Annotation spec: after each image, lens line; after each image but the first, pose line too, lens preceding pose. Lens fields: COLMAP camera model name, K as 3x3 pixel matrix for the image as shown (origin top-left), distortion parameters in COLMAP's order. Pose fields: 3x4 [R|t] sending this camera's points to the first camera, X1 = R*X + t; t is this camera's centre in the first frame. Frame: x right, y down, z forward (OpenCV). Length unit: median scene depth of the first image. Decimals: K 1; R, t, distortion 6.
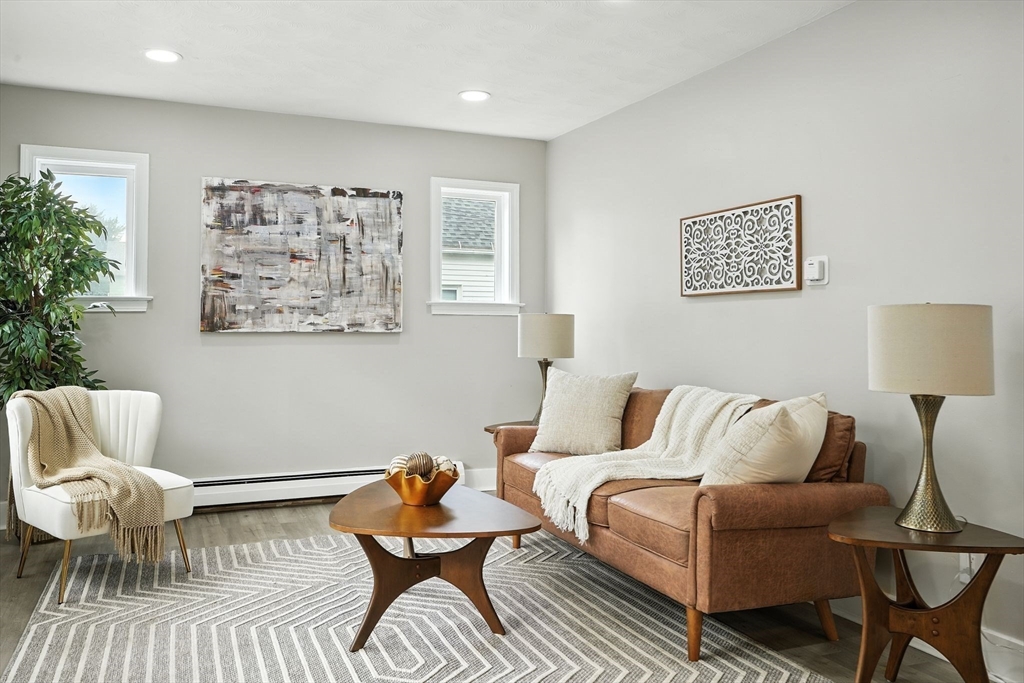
lens RADIAL K [[796.2, 0, 514.2], [0, 796.2, 293.3], [0, 0, 1]] dist [0.003864, -0.002858]
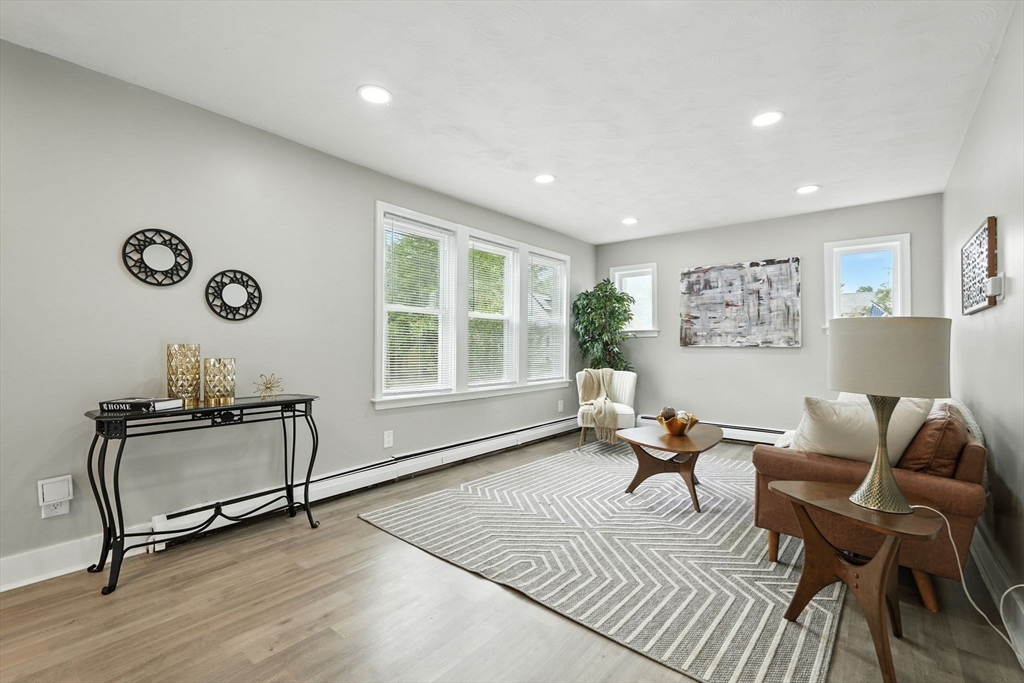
lens RADIAL K [[457.1, 0, 518.9], [0, 457.1, 340.6], [0, 0, 1]] dist [-0.001678, 0.003493]
pose [[0.460963, -0.009164, -0.887372, 0.442757], [0.035119, 0.999352, 0.007923, 0.010729], [0.886724, -0.034816, 0.460986, 0.106817]]
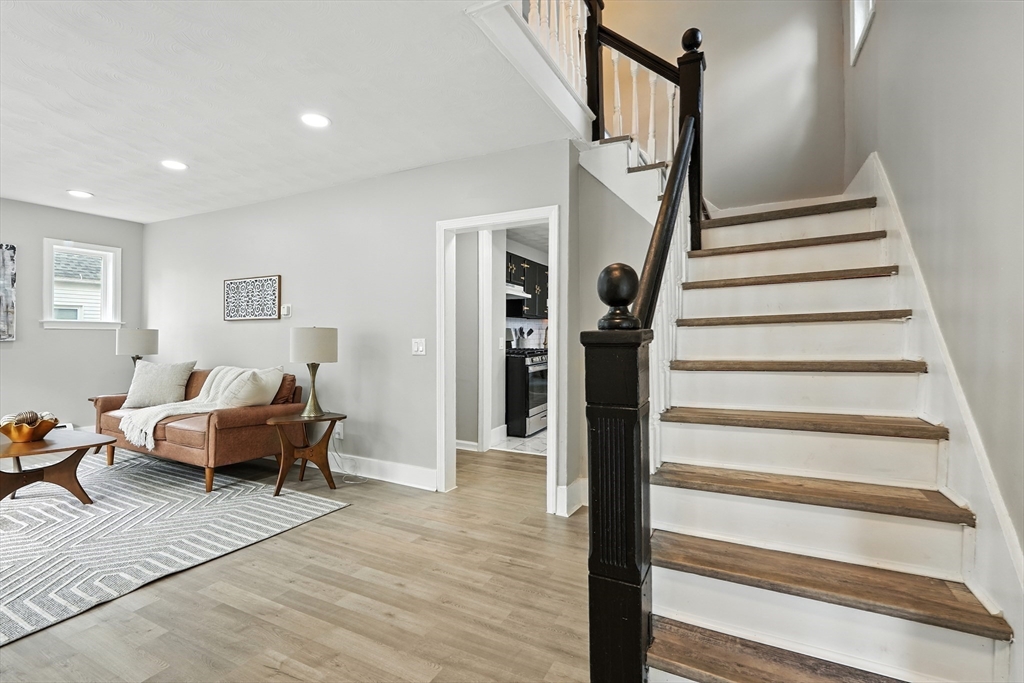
lens RADIAL K [[457.1, 0, 500.3], [0, 457.1, 328.2], [0, 0, 1]] dist [-0.001678, 0.003493]
pose [[0.785316, 0.005584, 0.619071, 0.044193], [-0.022629, 0.999550, 0.019690, -0.012958], [-0.618682, -0.029472, 0.785088, -0.251260]]
